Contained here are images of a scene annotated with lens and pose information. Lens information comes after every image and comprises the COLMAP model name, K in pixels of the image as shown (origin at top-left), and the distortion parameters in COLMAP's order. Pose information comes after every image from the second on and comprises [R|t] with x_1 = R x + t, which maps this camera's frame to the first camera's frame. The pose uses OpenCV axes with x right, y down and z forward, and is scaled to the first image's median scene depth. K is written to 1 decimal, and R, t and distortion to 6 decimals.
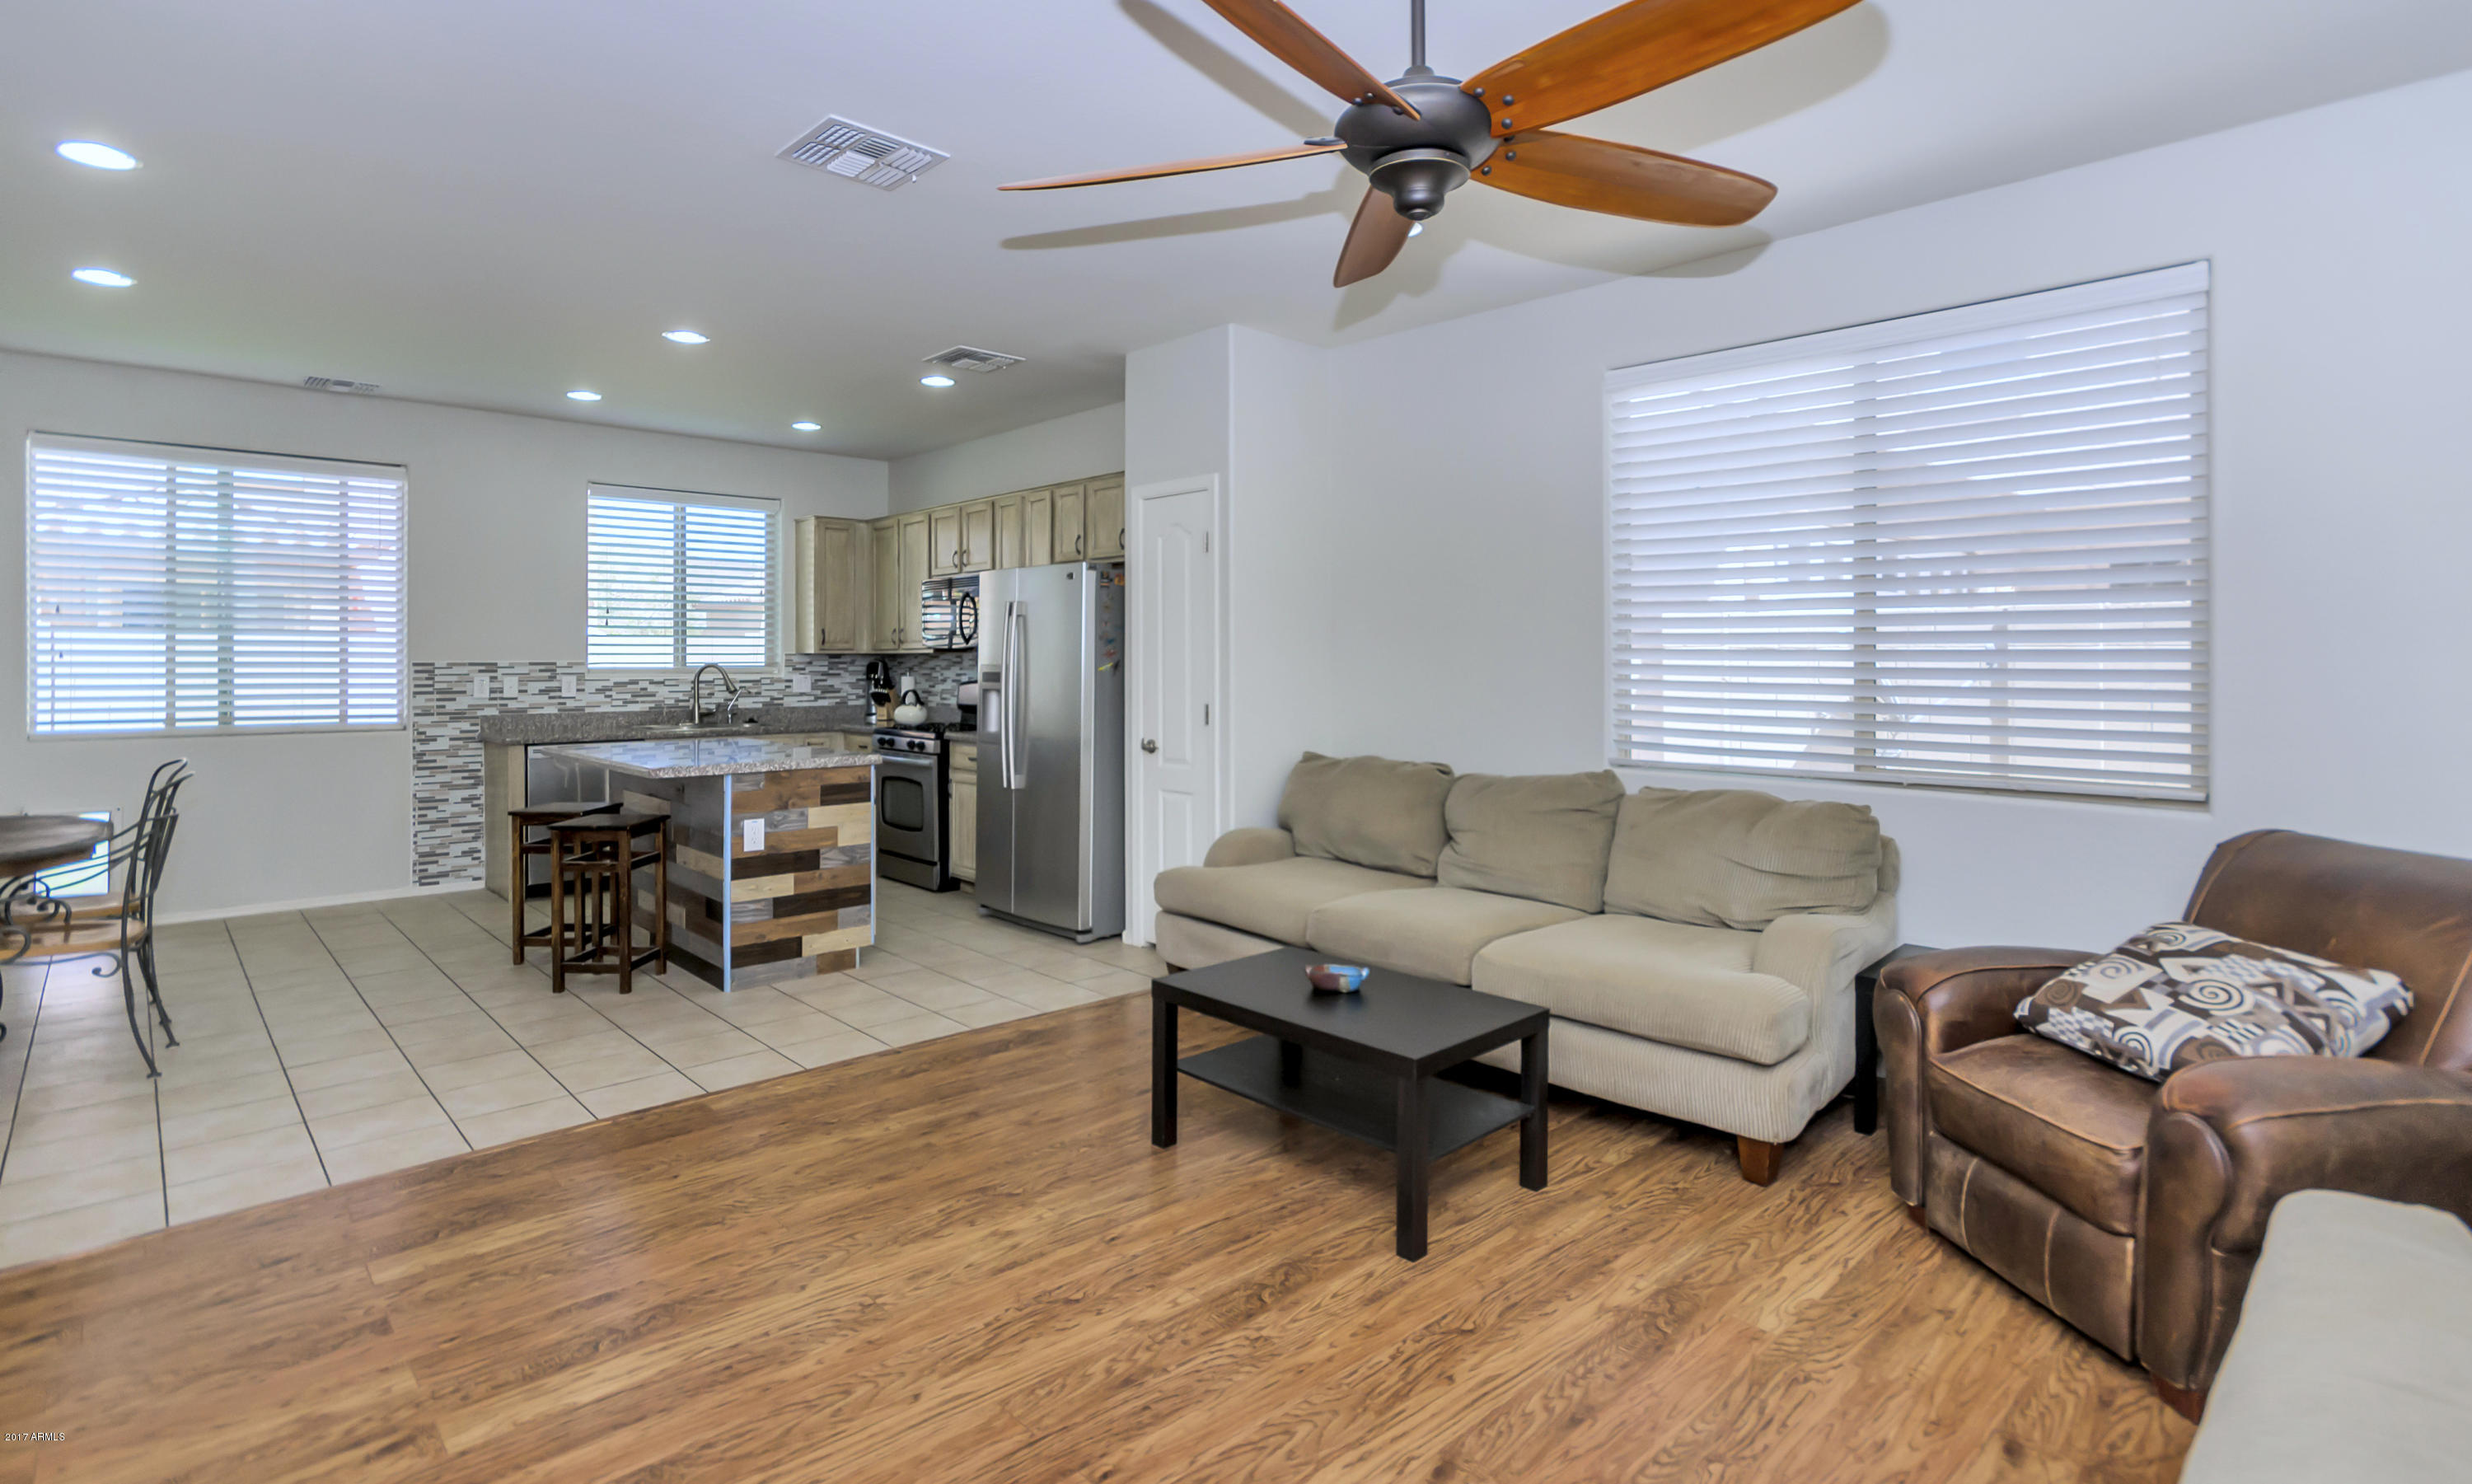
lens RADIAL K [[1234.9, 0, 1212.2], [0, 1234.9, 677.4], [0, 0, 1]] dist [-0.003282, 0.002985]
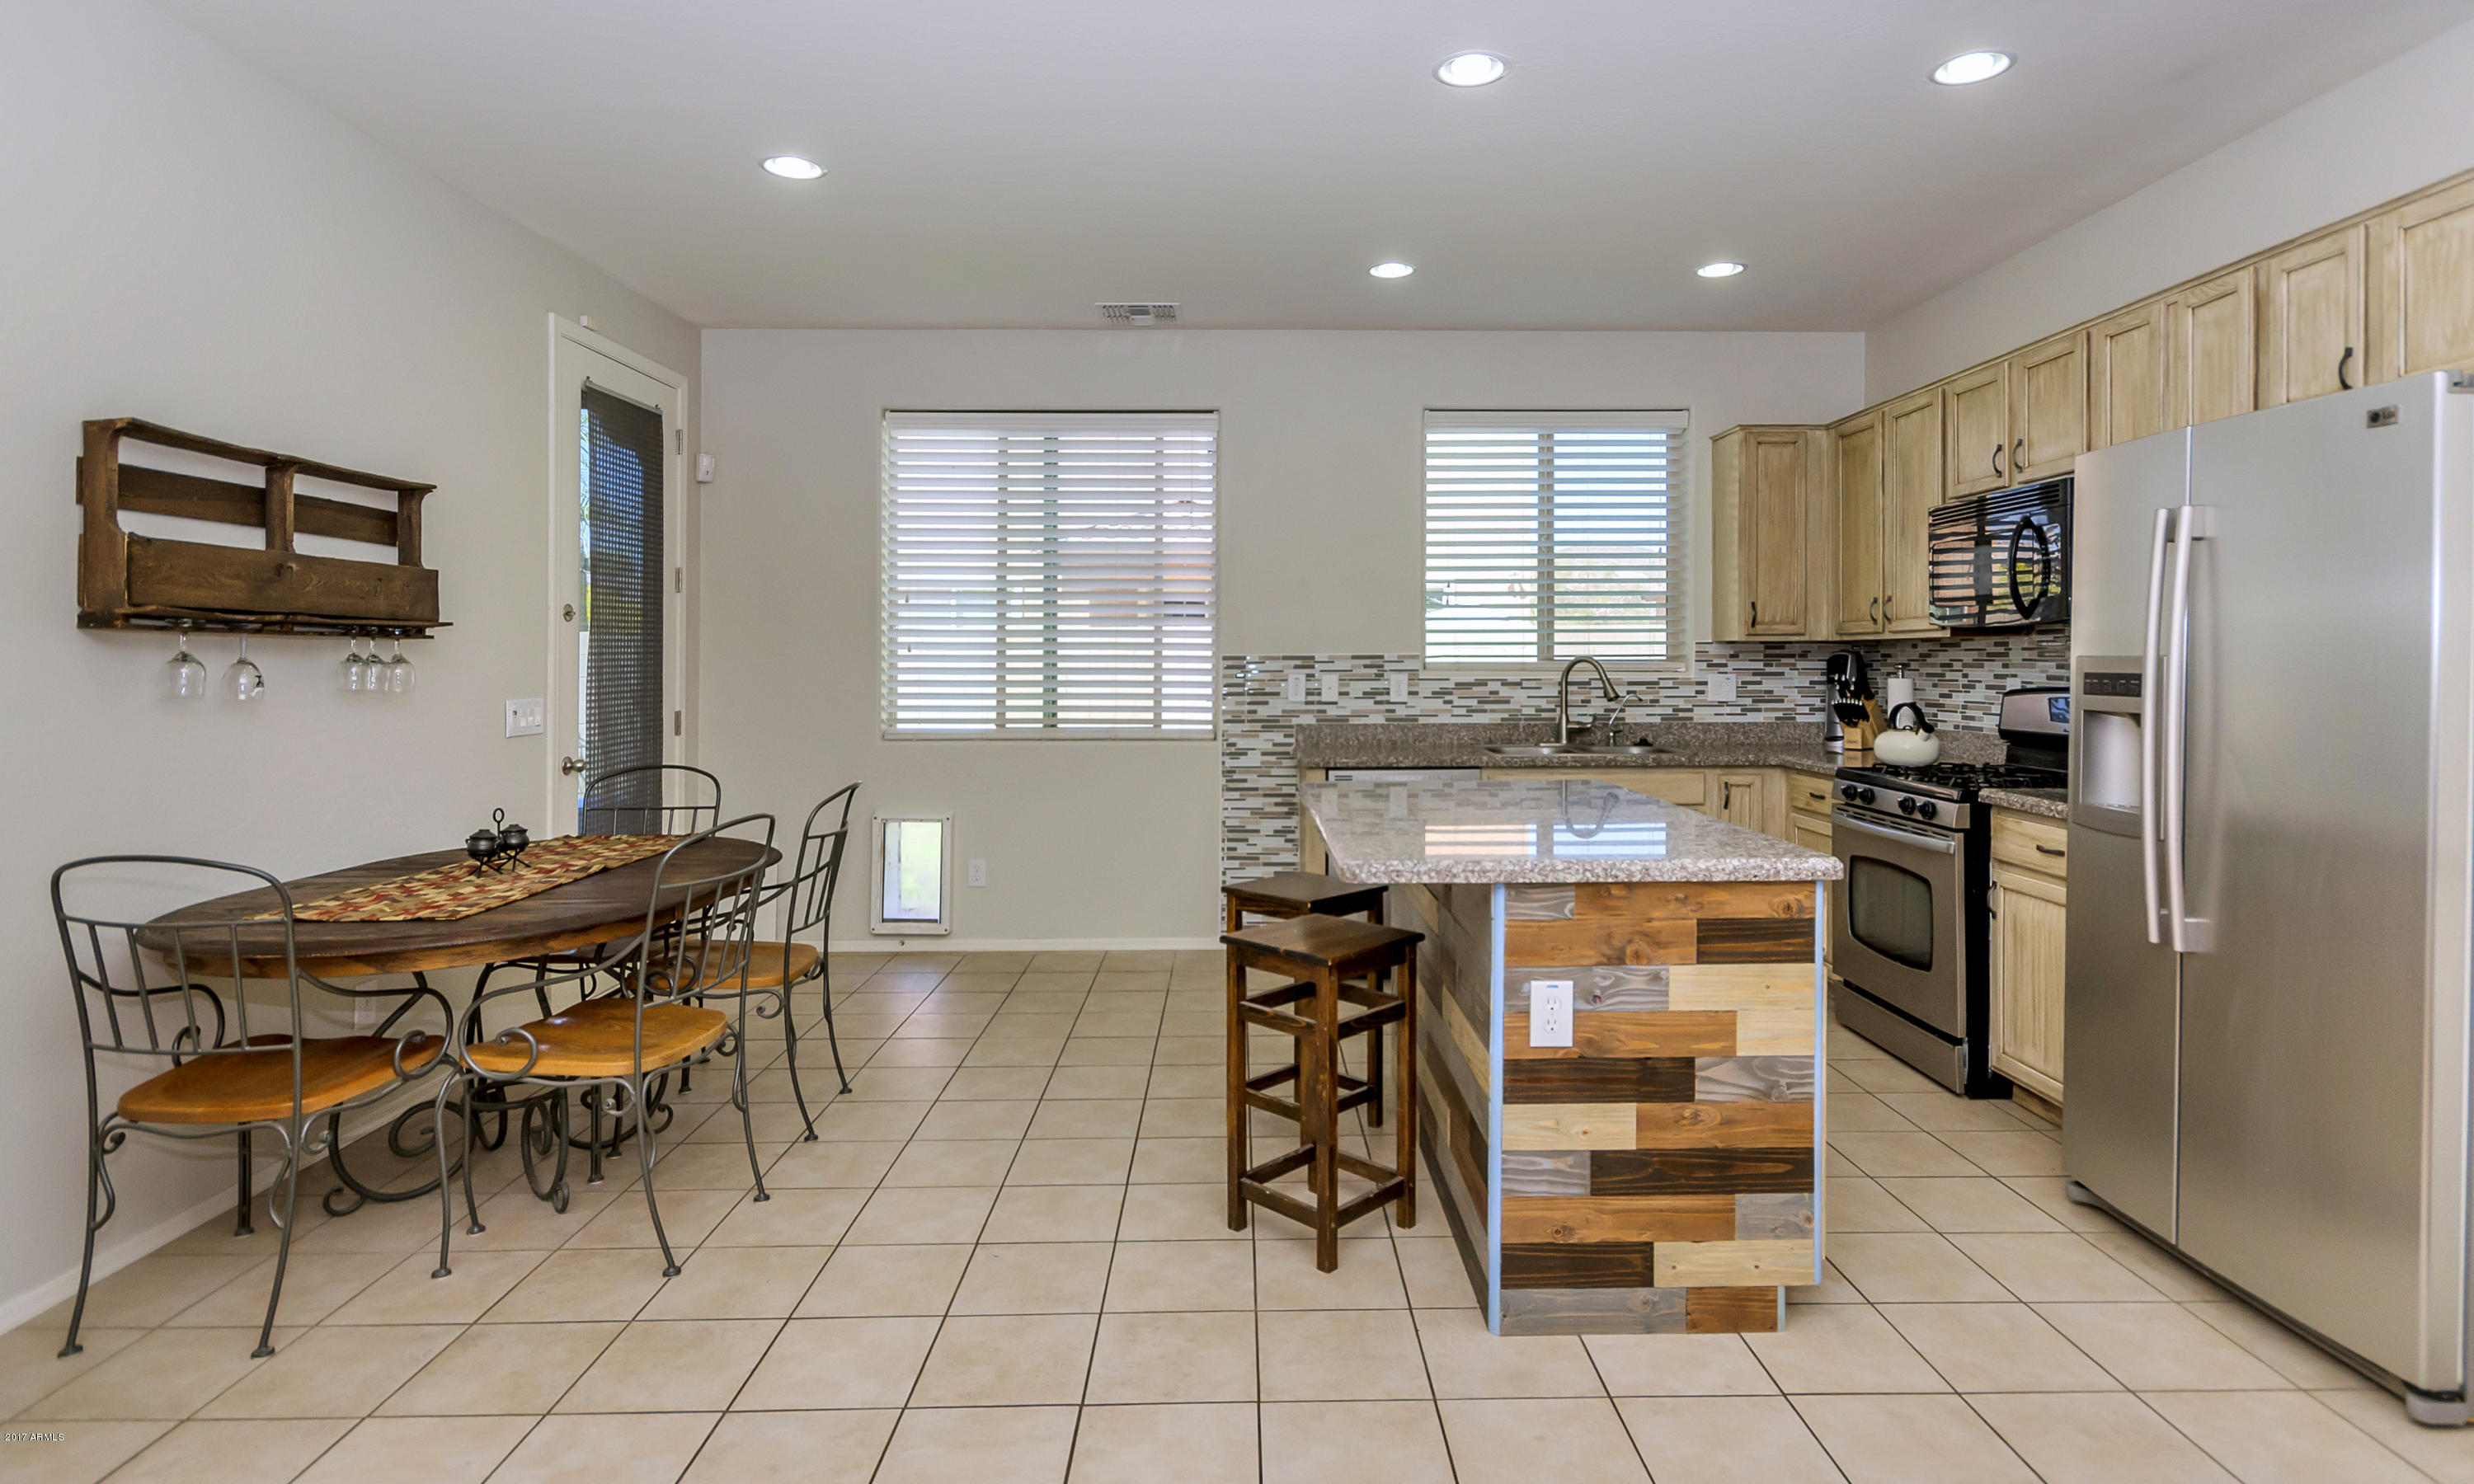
lens RADIAL K [[1235.7, 0, 1266.2], [0, 1235.7, 658.3], [0, 0, 1]] dist [-0.003282, 0.002985]
pose [[0.756962, -0.001860, -0.653456, -0.110378], [-0.006985, 0.999916, -0.010937, -0.001996], [0.653421, 0.012844, 0.756886, 0.435914]]
